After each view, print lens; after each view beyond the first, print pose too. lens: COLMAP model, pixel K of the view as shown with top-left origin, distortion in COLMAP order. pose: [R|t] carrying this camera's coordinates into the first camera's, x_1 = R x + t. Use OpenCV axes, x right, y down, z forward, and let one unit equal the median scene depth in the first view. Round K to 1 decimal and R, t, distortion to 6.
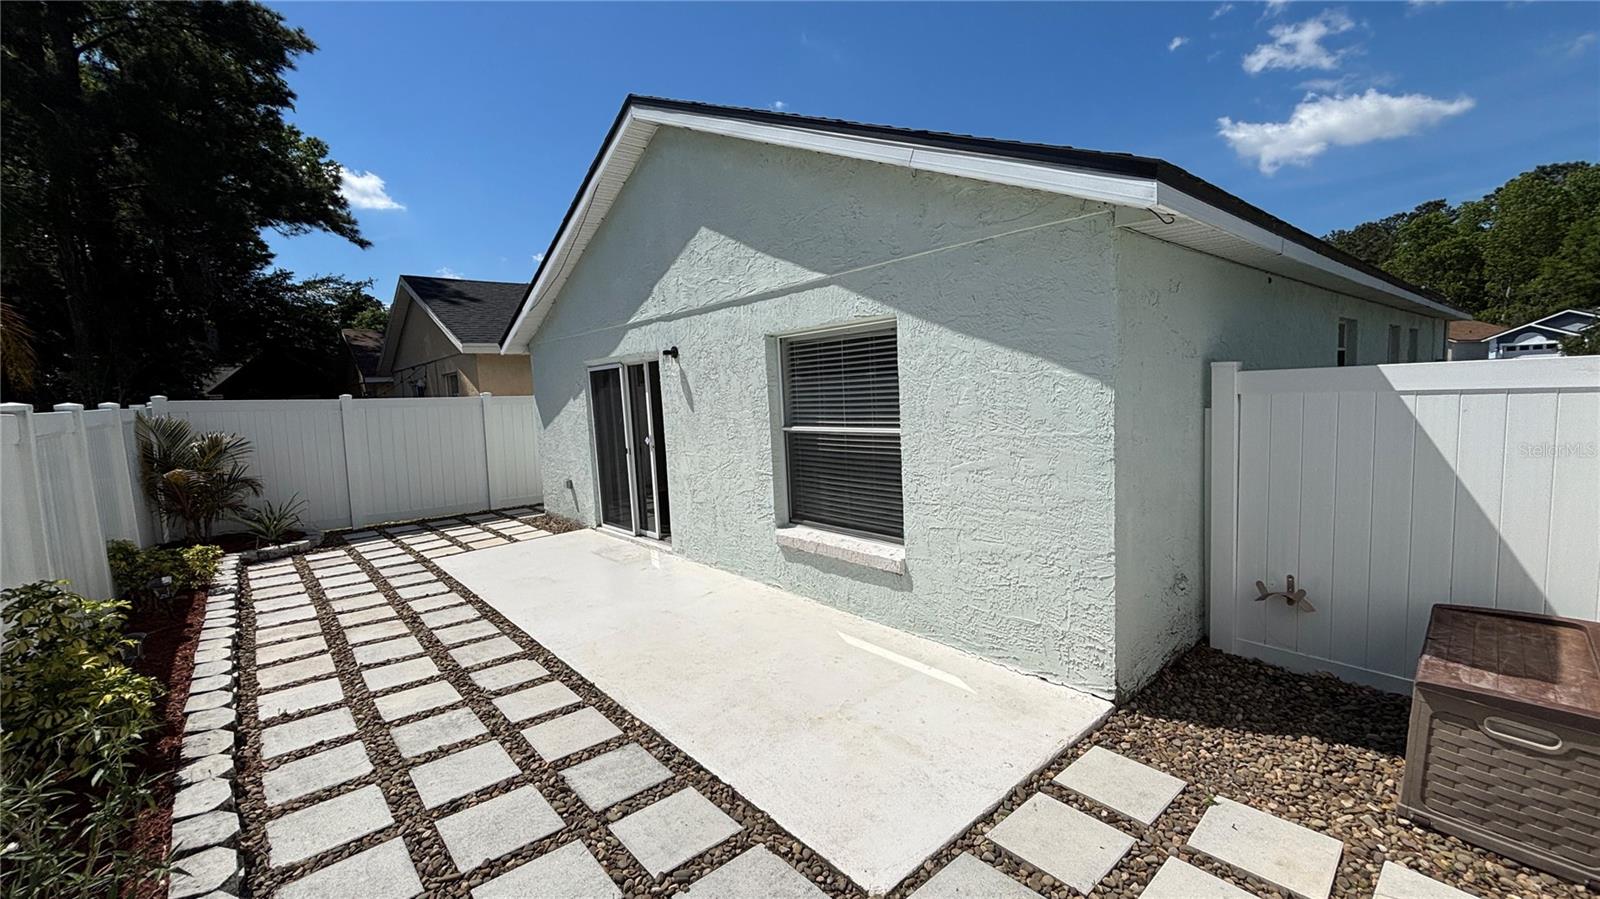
lens RADIAL K [[646.1, 0, 800.0], [0, 646.1, 449.5], [0, 0, 1]] dist [-0.000149, 0.000117]
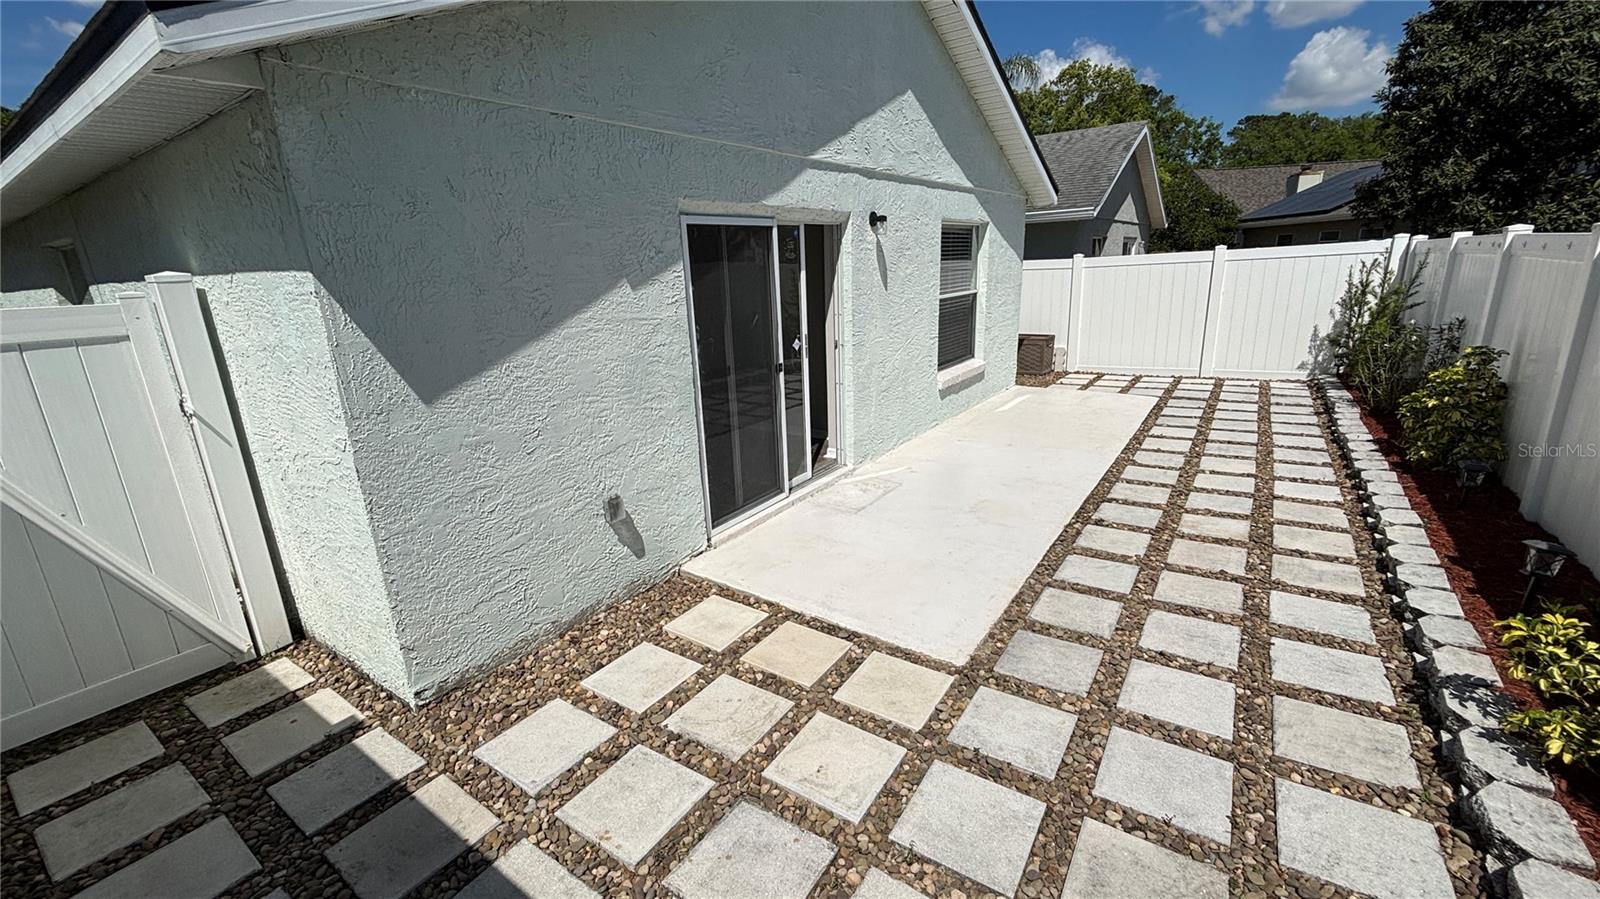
lens RADIAL K [[646.1, 0, 800.0], [0, 646.1, 449.5], [0, 0, 1]] dist [-0.000149, 0.000117]
pose [[-0.242244, -0.210033, 0.947209, -1.107452], [0.146519, 0.957171, 0.249713, -0.092298], [-0.959088, 0.199275, -0.201095, 1.416127]]
